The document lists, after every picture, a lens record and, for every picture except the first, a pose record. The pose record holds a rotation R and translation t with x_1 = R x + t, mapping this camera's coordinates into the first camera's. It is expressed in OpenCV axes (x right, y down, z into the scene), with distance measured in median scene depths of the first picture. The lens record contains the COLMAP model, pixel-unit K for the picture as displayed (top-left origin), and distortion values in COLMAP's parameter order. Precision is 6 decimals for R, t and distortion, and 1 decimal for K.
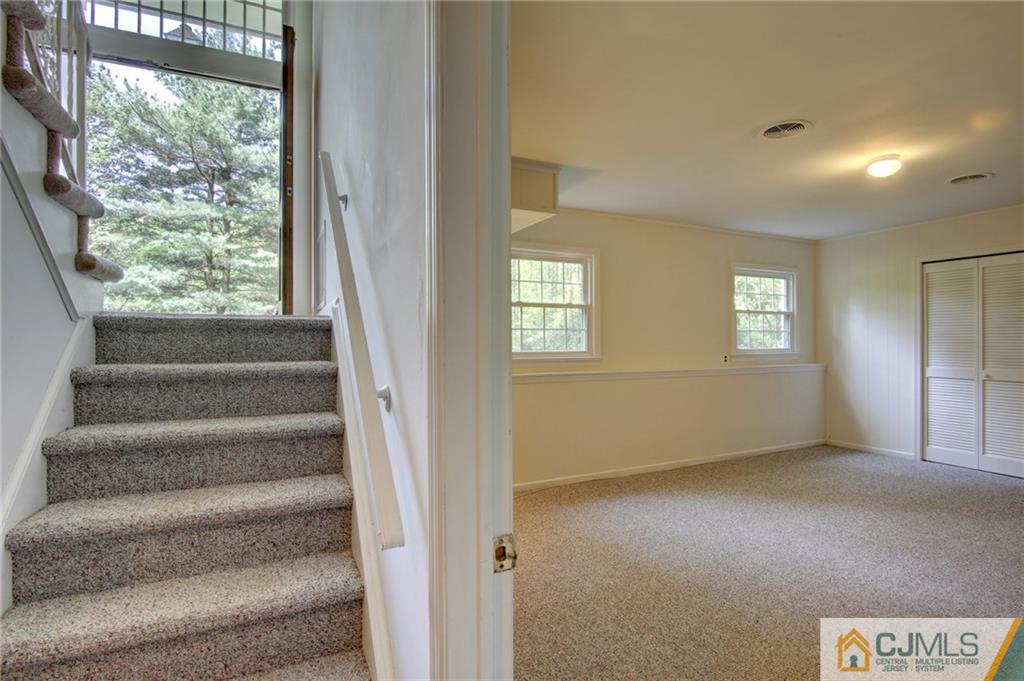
lens RADIAL K [[500.8, 0, 514.6], [0, 500.8, 341.9], [0, 0, 1]] dist [-0.010303, -0.000360]
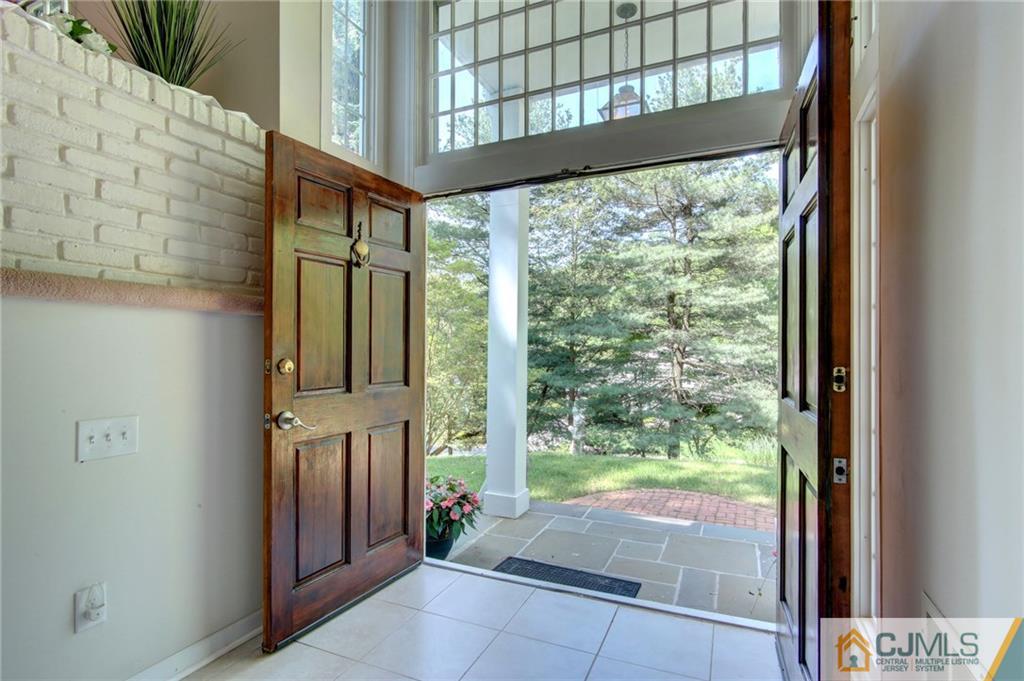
lens RADIAL K [[500.8, 0, 512.2], [0, 500.8, 344.9], [0, 0, 1]] dist [-0.010303, -0.000360]
pose [[0.650072, -0.000055, -0.759872, -0.112501], [-0.005780, 0.999971, -0.005017, -0.128159], [0.759850, 0.007654, 0.650053, 0.202297]]
